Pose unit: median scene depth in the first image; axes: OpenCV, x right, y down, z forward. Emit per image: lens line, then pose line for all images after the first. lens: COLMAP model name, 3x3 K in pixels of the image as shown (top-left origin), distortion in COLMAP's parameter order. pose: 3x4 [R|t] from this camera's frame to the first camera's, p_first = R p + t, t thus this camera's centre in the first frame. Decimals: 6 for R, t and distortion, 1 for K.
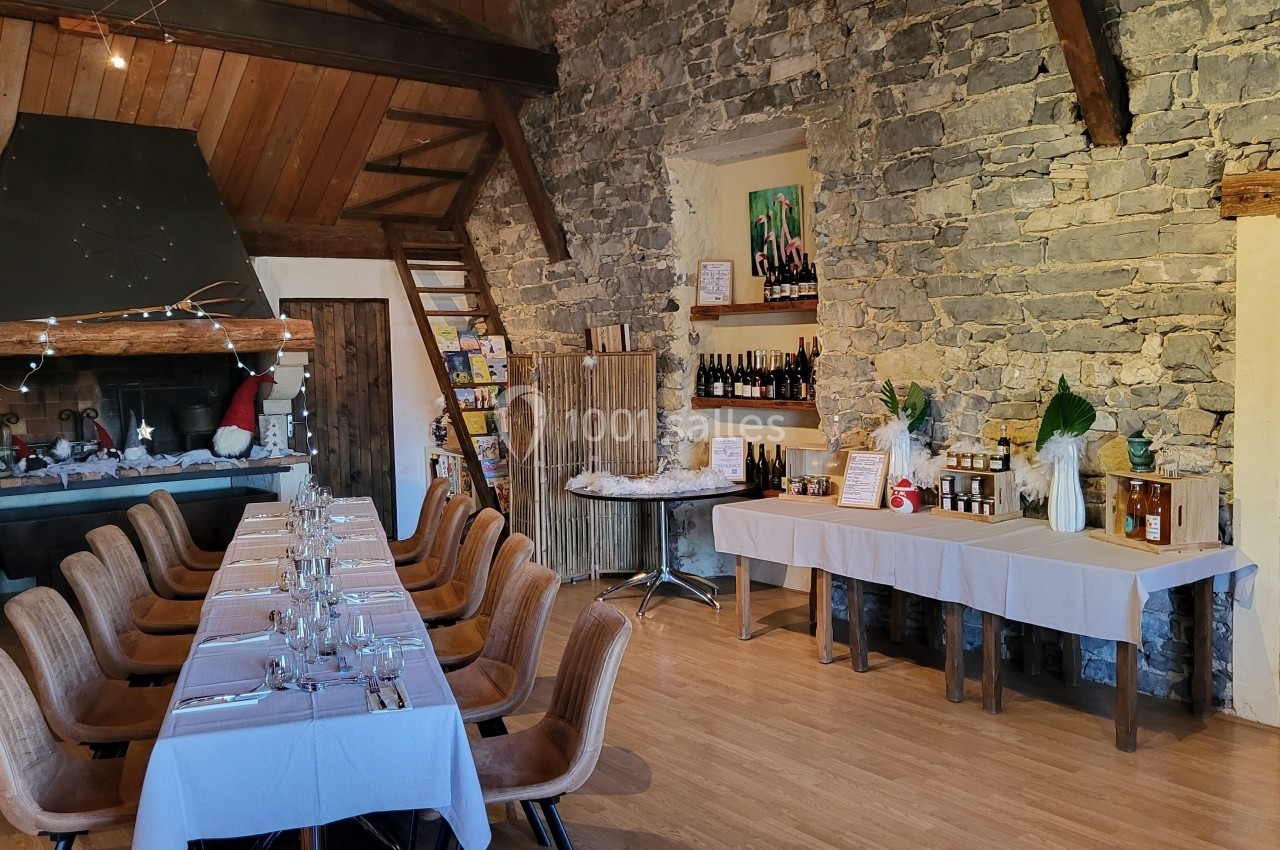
lens RADIAL K [[1132.5, 0, 651.8], [0, 1132.5, 416.2], [0, 0, 1]] dist [0.043925, -0.020039]
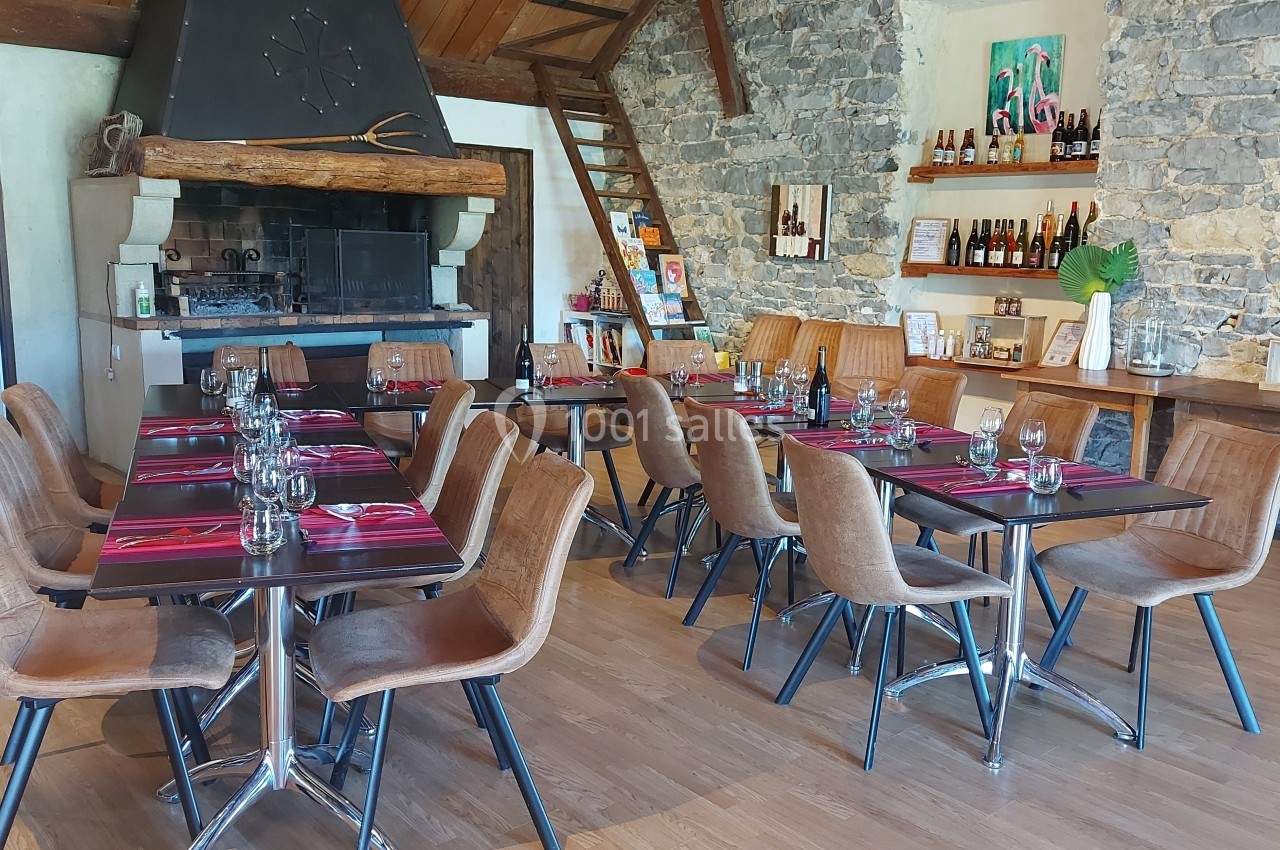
lens RADIAL K [[1082.7, 0, 643.8], [0, 1082.7, 433.5], [0, 0, 1]] dist [0.098733, -0.105351]
pose [[0.996317, 0.030285, 0.080222, -0.262579], [-0.039465, 0.992530, 0.115440, 0.028309], [-0.076126, -0.118181, 0.990070, 0.088612]]
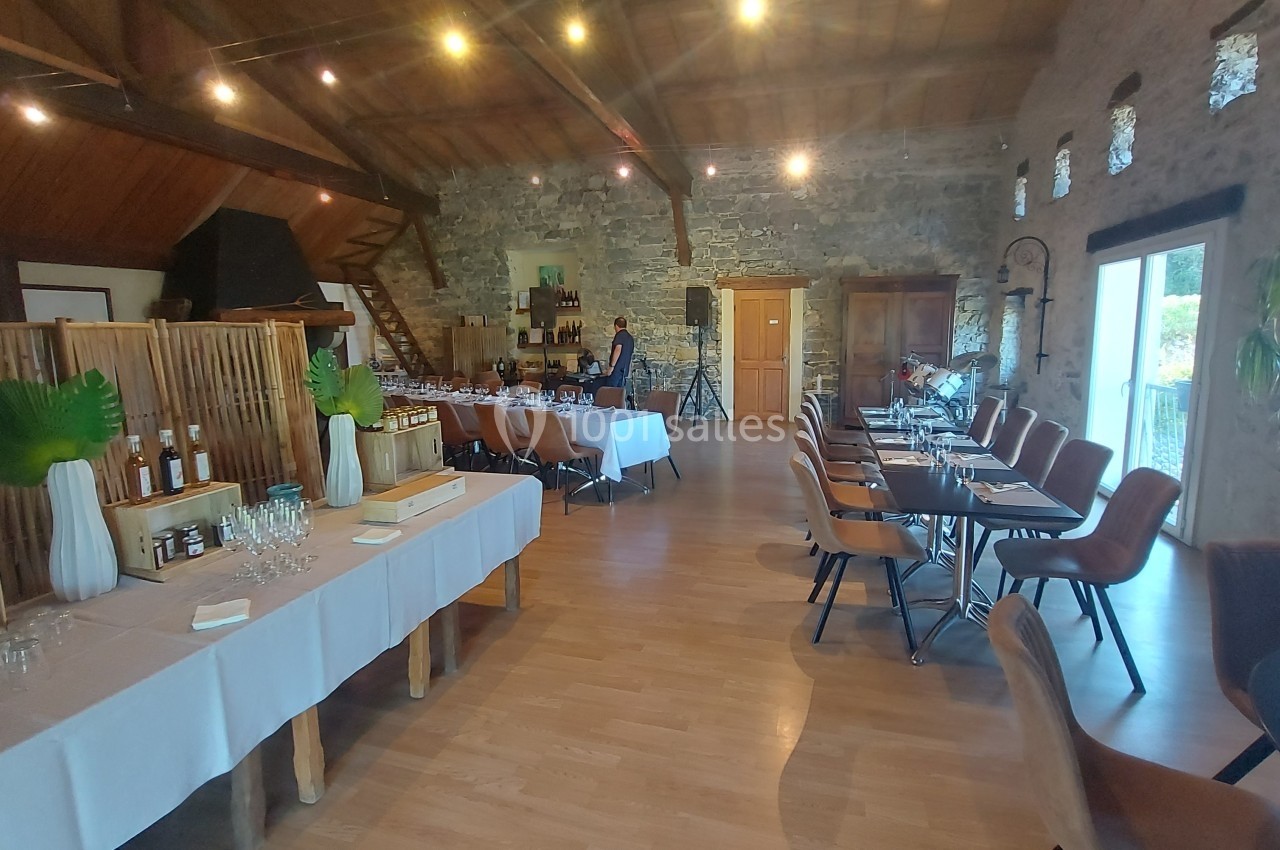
lens RADIAL K [[596.5, 0, 648.1], [0, 596.5, 402.6], [0, 0, 1]] dist [-0.011628, -0.003897]
pose [[0.807215, -0.069252, 0.586181, -0.555976], [0.038501, 0.997156, 0.064787, 0.042529], [-0.589000, -0.029728, 0.807586, -0.299734]]
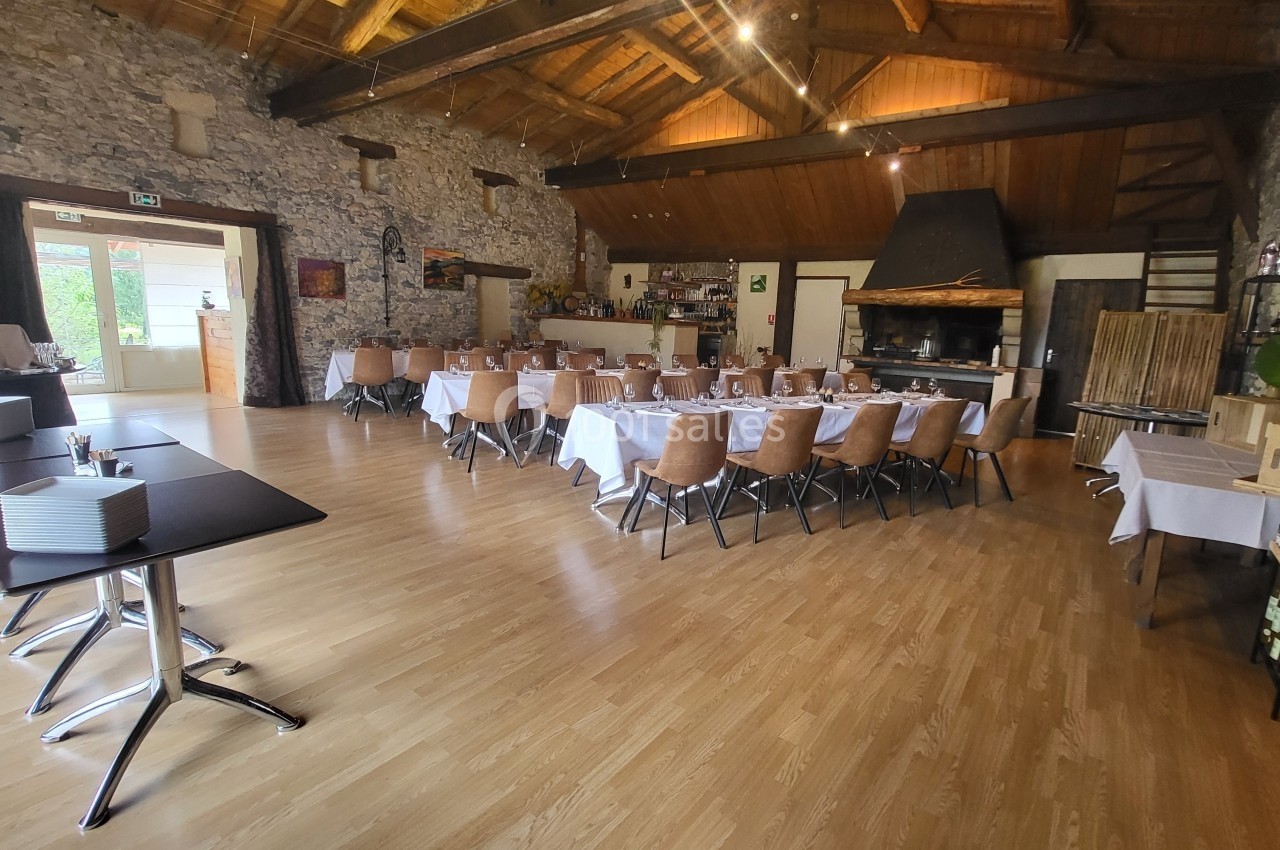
lens RADIAL K [[596.5, 0, 633.6], [0, 596.5, 422.7], [0, 0, 1]] dist [-0.011628, -0.003897]
pose [[0.236305, 0.206660, -0.949448, 0.485126], [-0.099587, 0.977127, 0.187899, 0.003104], [0.966562, 0.050151, 0.251481, 0.217229]]
